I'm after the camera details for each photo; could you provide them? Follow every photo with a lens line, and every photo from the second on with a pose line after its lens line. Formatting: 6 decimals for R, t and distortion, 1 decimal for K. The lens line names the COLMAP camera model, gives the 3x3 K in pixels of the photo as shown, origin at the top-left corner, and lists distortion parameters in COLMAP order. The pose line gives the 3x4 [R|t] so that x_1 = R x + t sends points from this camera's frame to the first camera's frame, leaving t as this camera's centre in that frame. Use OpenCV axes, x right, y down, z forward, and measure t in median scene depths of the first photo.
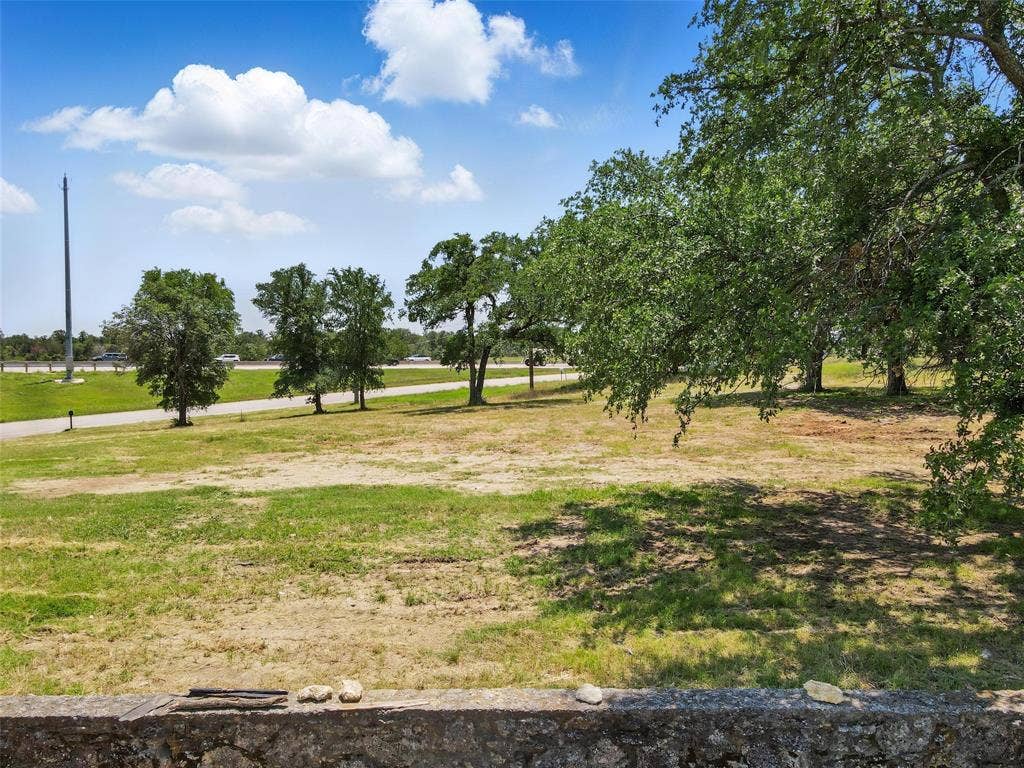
lens RADIAL K [[752.8, 0, 510.9], [0, 752.8, 380.5], [0, 0, 1]] dist [0.010420, 0.009589]
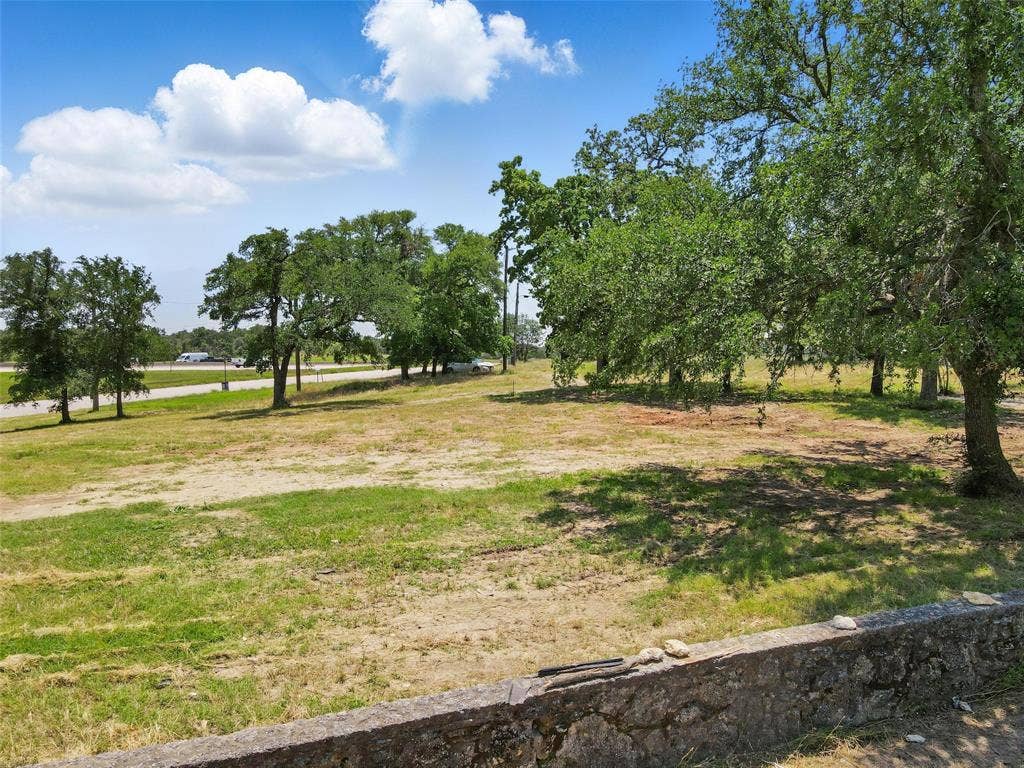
lens RADIAL K [[752.8, 0, 510.9], [0, 752.8, 380.5], [0, 0, 1]] dist [0.010420, 0.009589]
pose [[0.925786, -0.012393, 0.377845, -0.464079], [0.012844, 0.999917, 0.001327, 0.000778], [-0.377830, 0.003624, 0.925868, 0.020390]]
